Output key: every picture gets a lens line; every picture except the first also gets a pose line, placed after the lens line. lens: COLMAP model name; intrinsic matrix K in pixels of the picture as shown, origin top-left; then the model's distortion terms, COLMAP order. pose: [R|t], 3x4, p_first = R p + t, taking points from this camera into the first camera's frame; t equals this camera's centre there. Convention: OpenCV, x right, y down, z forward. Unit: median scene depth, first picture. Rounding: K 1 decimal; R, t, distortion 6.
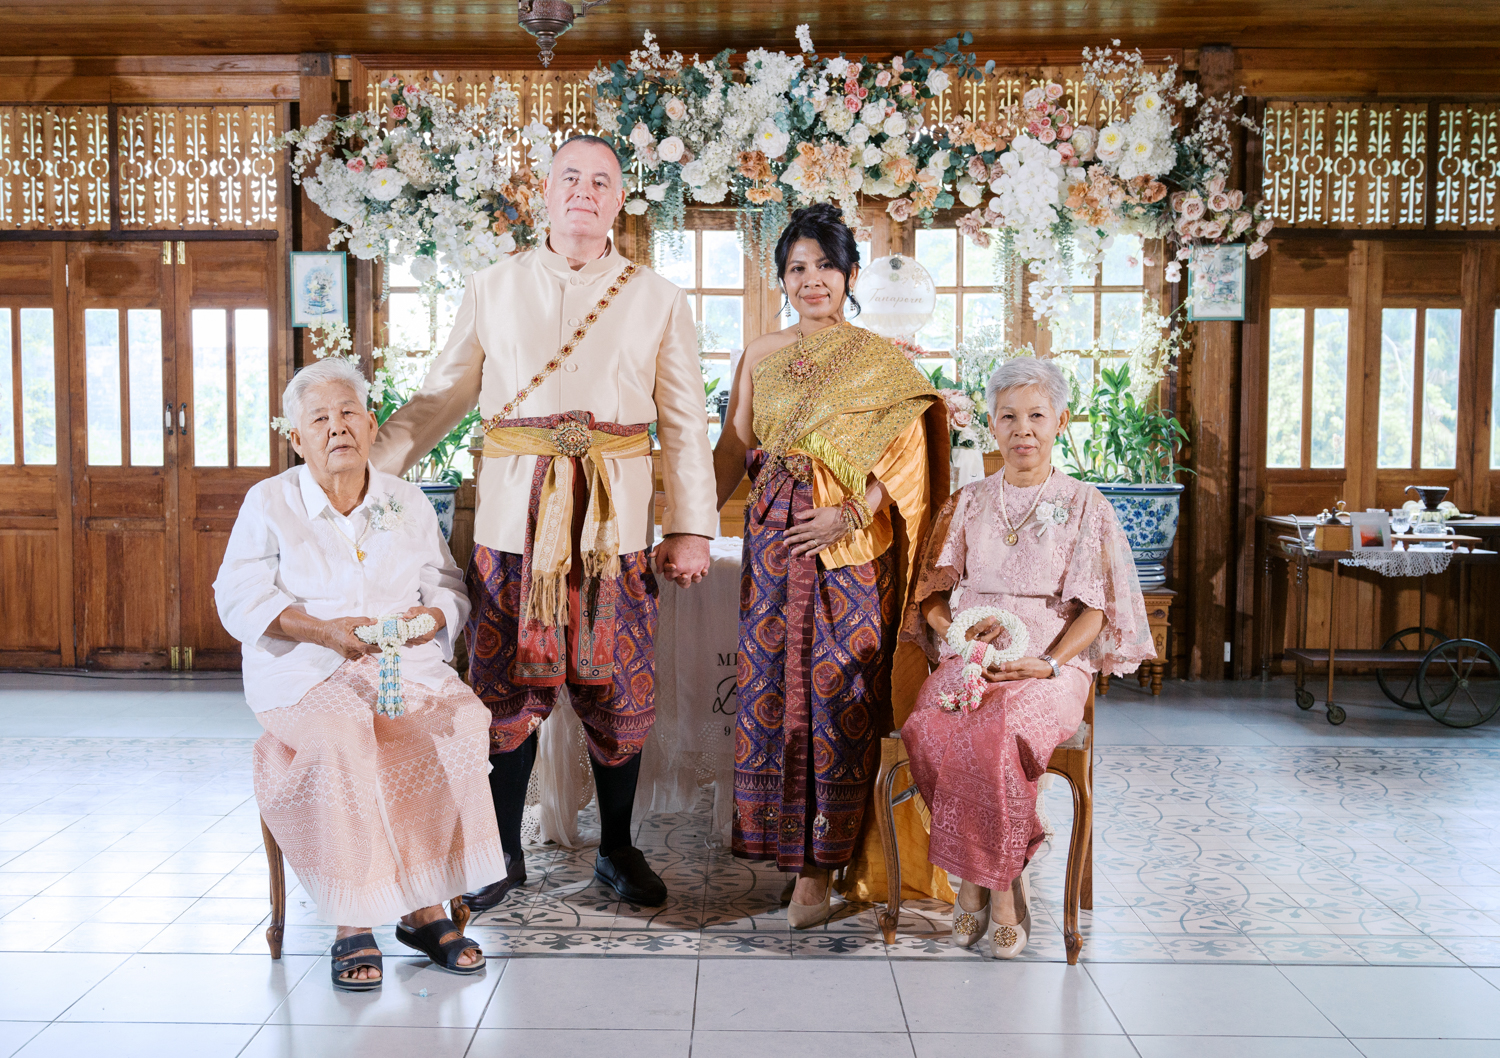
lens RADIAL K [[1560.7, 0, 735.2], [0, 1560.7, 524.8], [0, 0, 1]] dist [-0.014162, 0.000000]
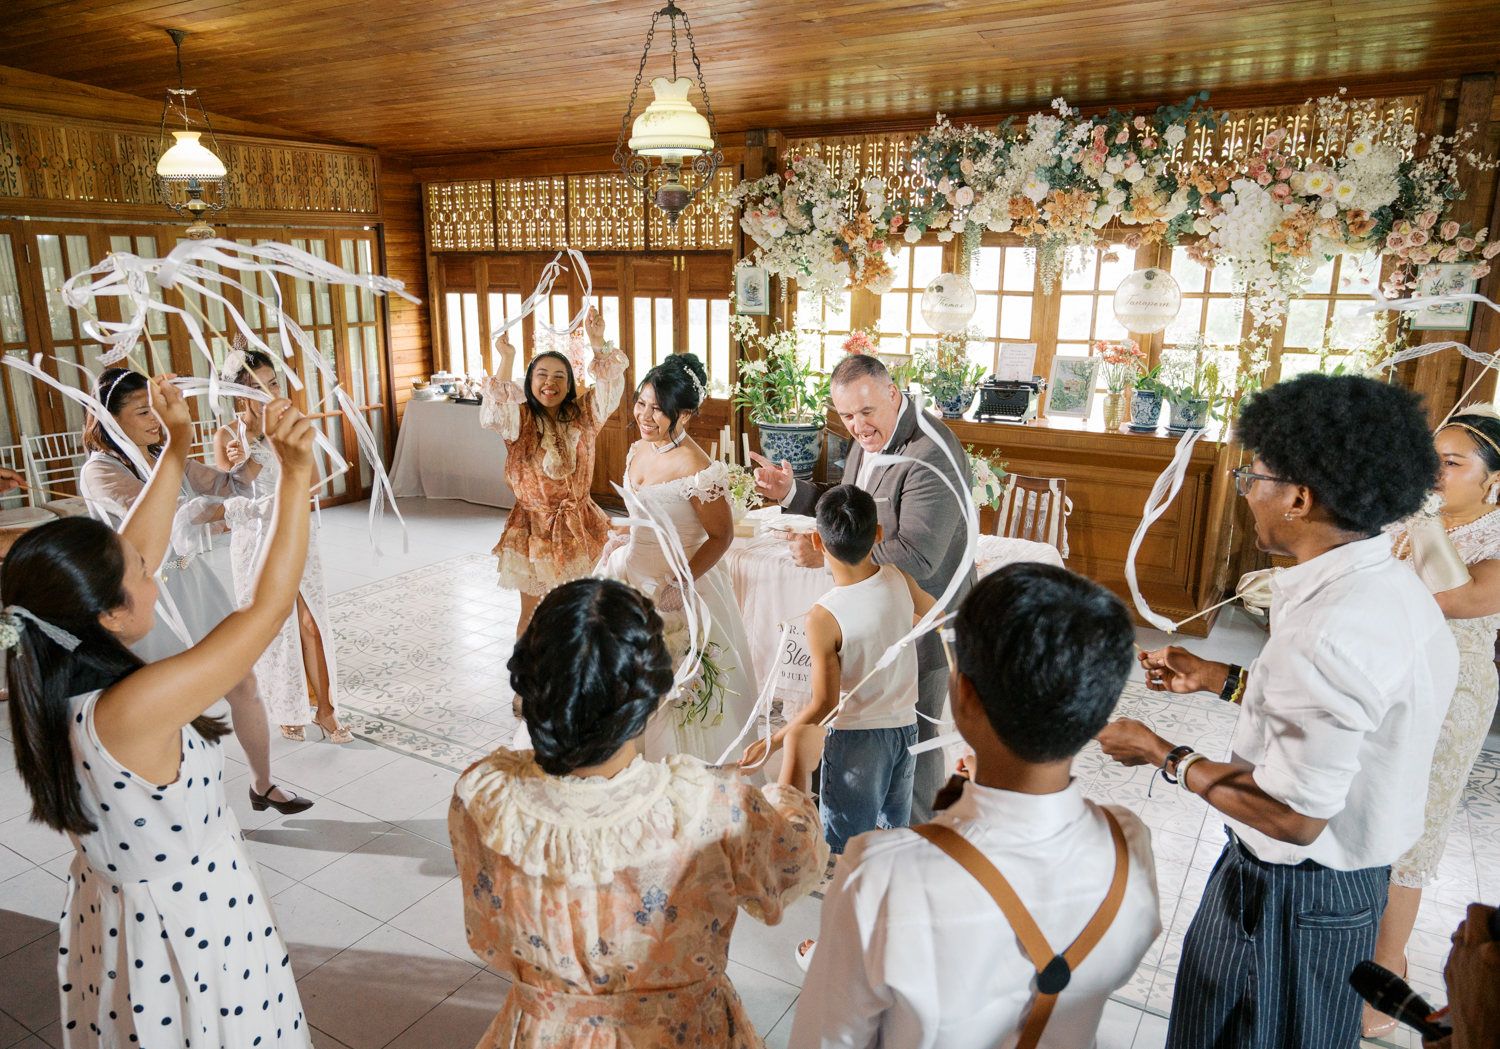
lens RADIAL K [[1023.0, 0, 724.0], [0, 1023.0, 518.2], [0, 0, 1]] dist [-0.026728, 0.008801]
pose [[0.864521, 0.119408, -0.488207, 0.237930], [-0.032485, 0.982612, 0.182806, -0.115854], [0.501546, -0.142180, 0.853367, 0.089784]]
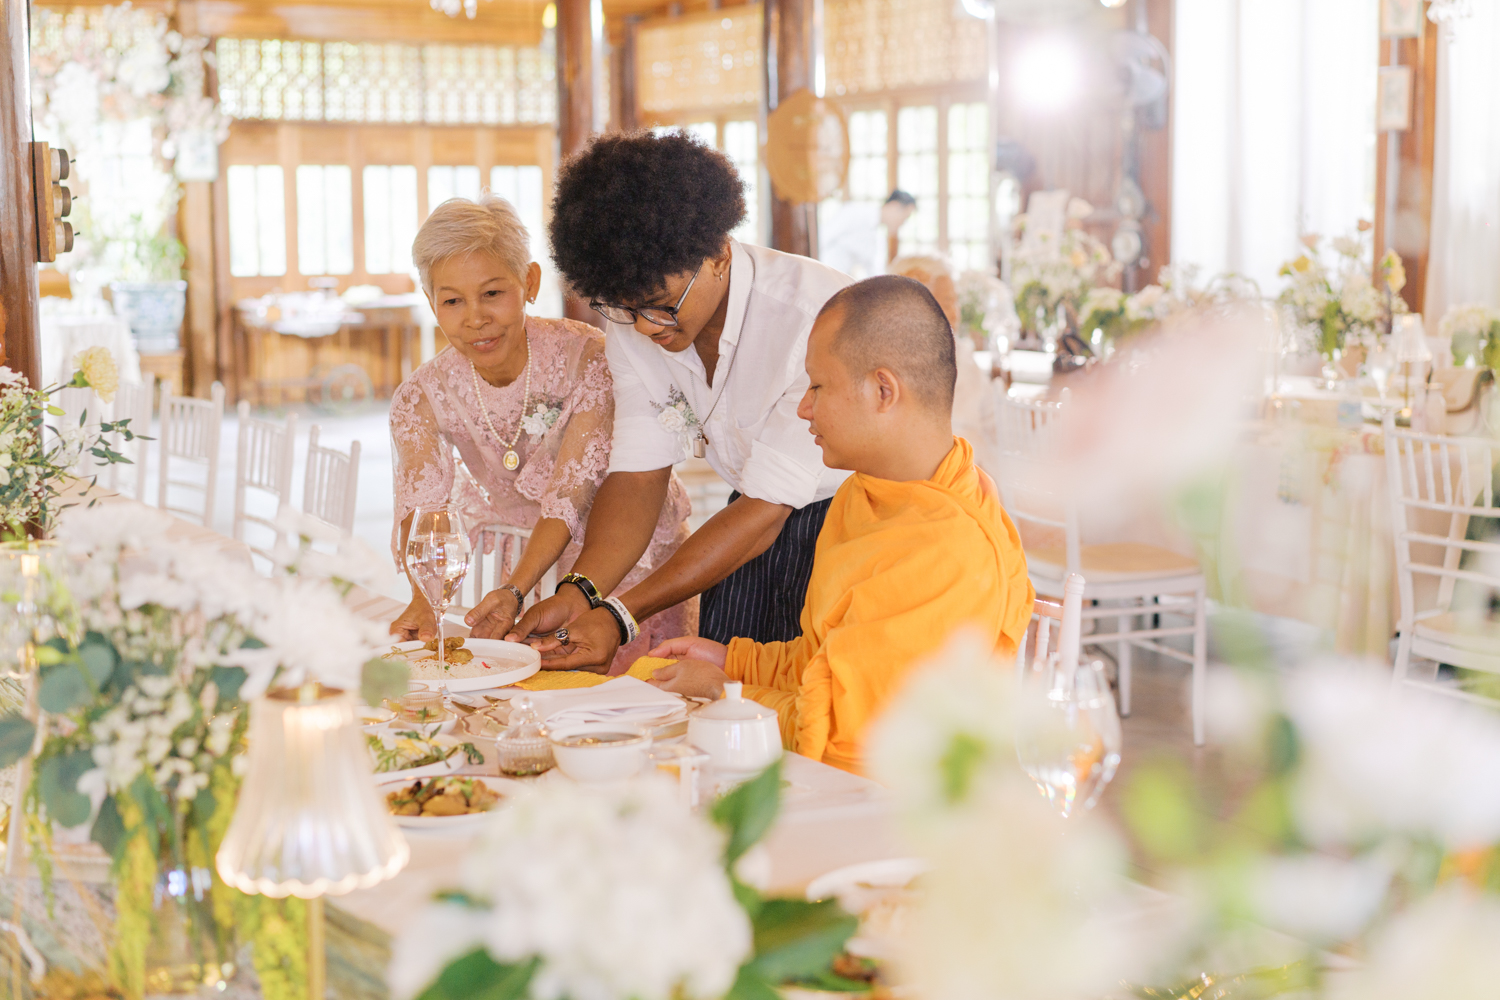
lens RADIAL K [[2310.4, 0, 749.5], [0, 2310.4, 508.8], [0, 0, 1]] dist [0.018119, 0.000000]
pose [[0.855284, -0.074878, 0.512721, -0.437952], [0.041324, 0.996209, 0.076553, 0.044980], [-0.516510, -0.044287, 0.855135, -1.302130]]
